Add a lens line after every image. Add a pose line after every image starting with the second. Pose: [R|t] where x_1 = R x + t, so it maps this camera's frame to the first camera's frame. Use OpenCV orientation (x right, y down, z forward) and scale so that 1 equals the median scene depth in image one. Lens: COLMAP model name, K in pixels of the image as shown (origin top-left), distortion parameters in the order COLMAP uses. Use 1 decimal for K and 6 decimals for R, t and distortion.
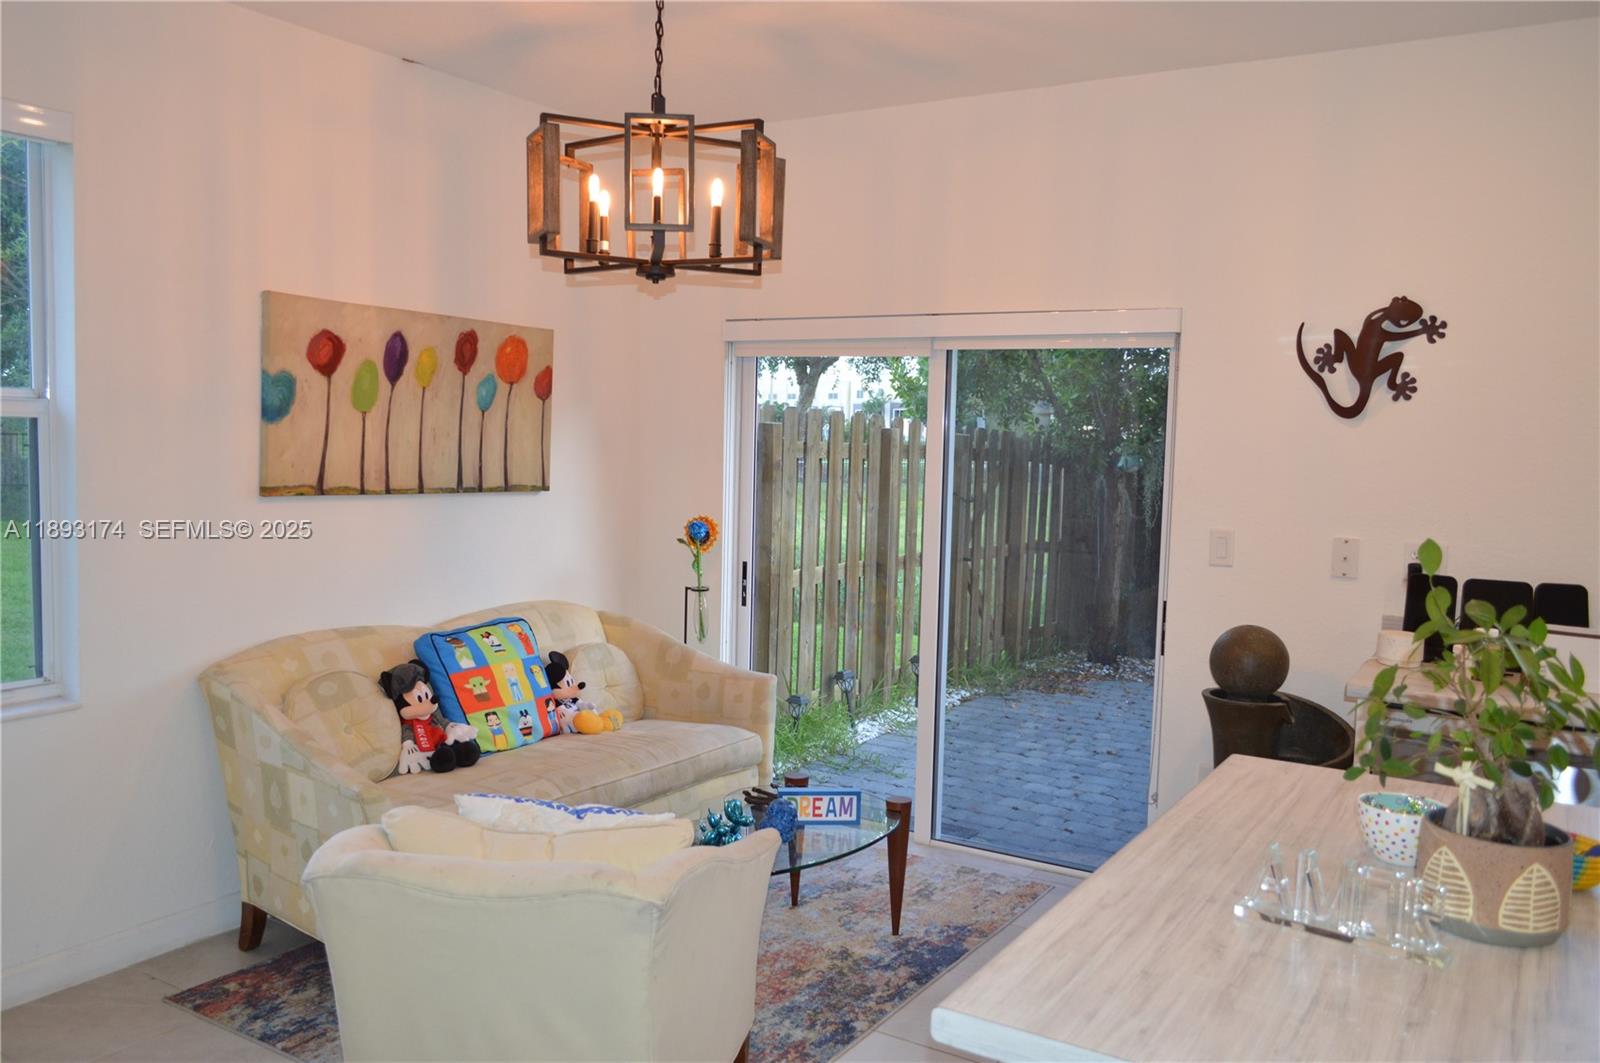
lens RADIAL K [[1231.4, 0, 783.8], [0, 1231.4, 532.5], [0, 0, 1]] dist [-0.046203, 0.003462]
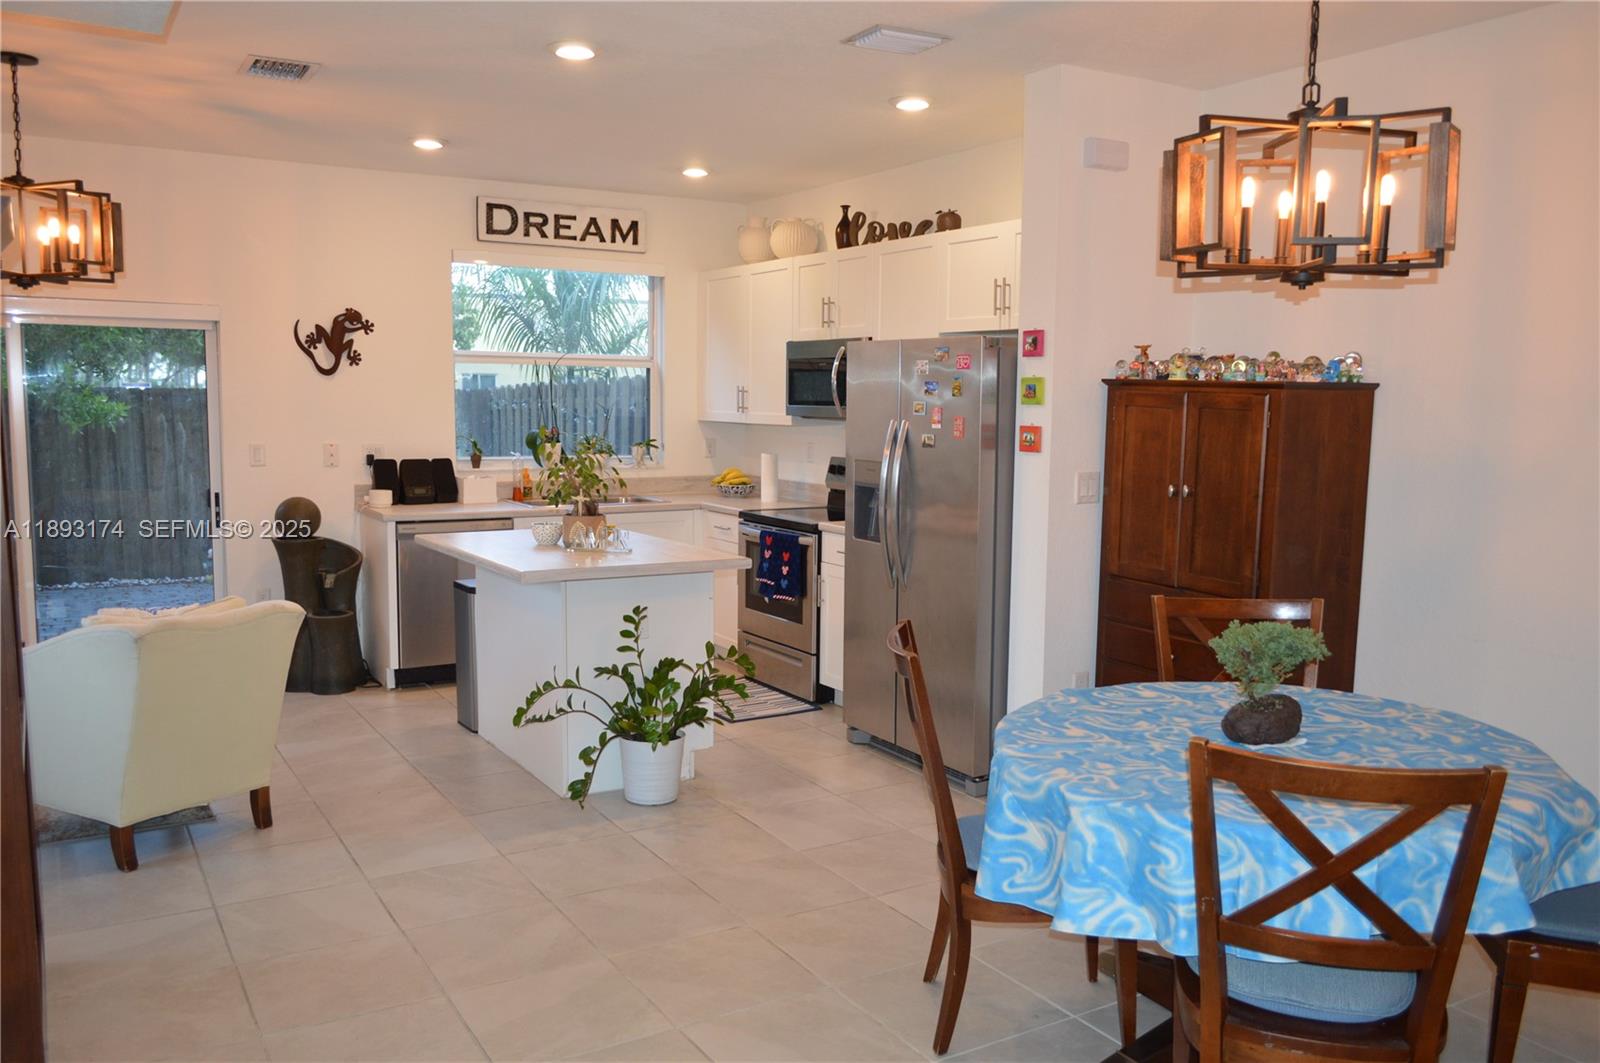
lens RADIAL K [[1229.1, 0, 780.9], [0, 1229.1, 525.4], [0, 0, 1]] dist [-0.020826, -0.003538]
pose [[0.436009, -0.112458, 0.892888, -0.798992], [0.069548, 0.993405, 0.091157, 0.005734], [-0.897251, 0.022353, 0.440955, -0.342843]]
